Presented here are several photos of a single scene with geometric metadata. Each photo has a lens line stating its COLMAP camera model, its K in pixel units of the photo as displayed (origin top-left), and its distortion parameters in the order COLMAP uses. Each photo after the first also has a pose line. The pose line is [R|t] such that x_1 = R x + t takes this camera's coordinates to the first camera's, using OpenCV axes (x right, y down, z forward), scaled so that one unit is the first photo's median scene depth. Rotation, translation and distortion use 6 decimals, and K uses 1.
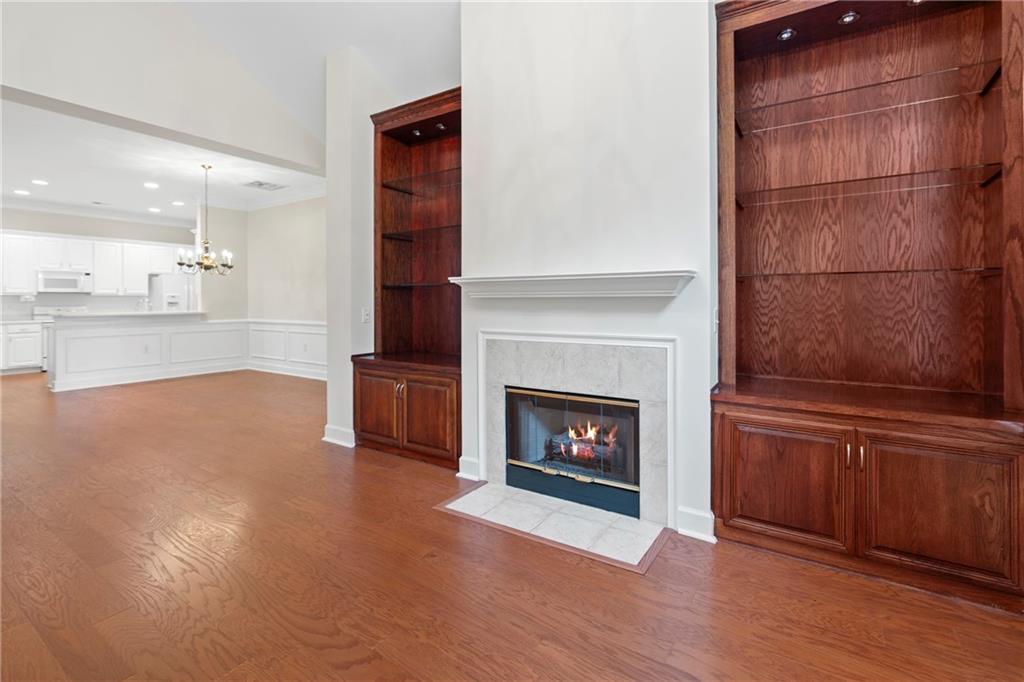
lens RADIAL K [[471.6, 0, 516.0], [0, 471.6, 301.1], [0, 0, 1]] dist [-0.011634, 0.004704]
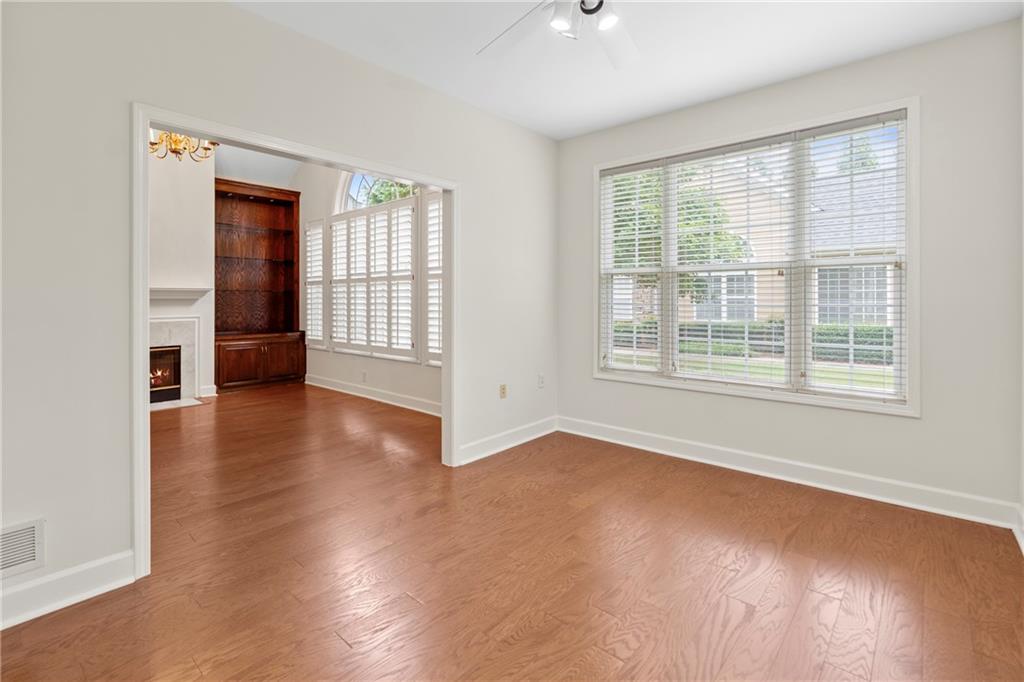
lens RADIAL K [[471.6, 0, 500.0], [0, 471.6, 296.6], [0, 0, 1]] dist [-0.011634, 0.004704]
pose [[0.162513, 0.005980, 0.986688, -1.206550], [0.002439, 0.999976, -0.006462, -0.001112], [-0.986703, 0.003457, 0.162495, -0.606248]]
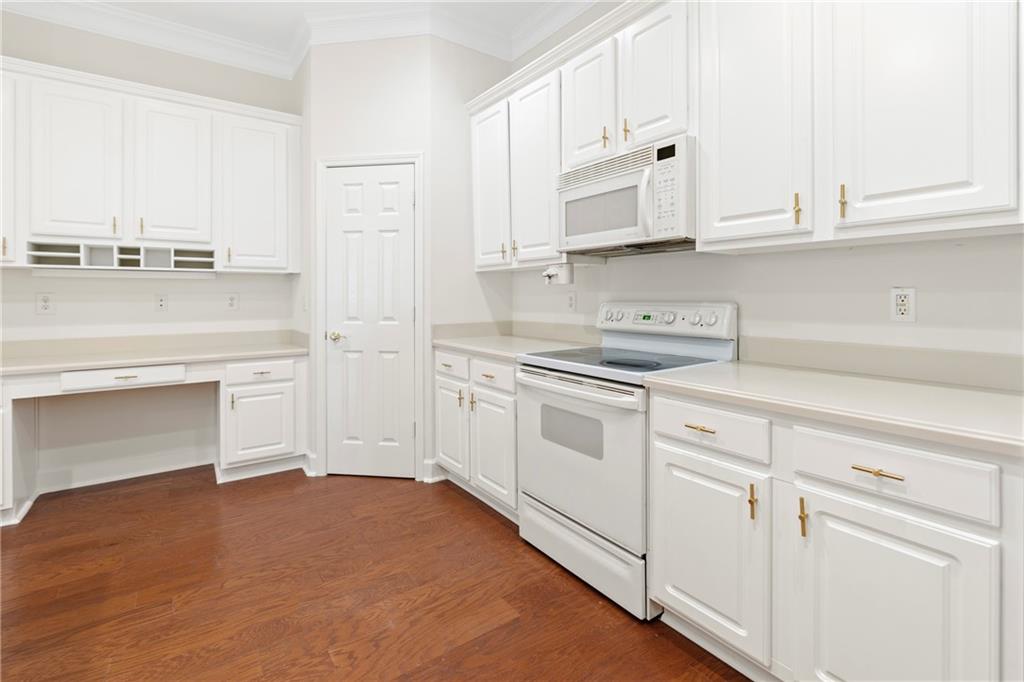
lens RADIAL K [[471.6, 0, 511.3], [0, 471.6, 296.5], [0, 0, 1]] dist [-0.011634, 0.004704]
pose [[-0.361225, 0.006915, -0.932453, -1.691238], [0.004731, 0.999973, 0.005583, 0.014125], [0.932467, -0.002395, -0.361248, 2.476285]]
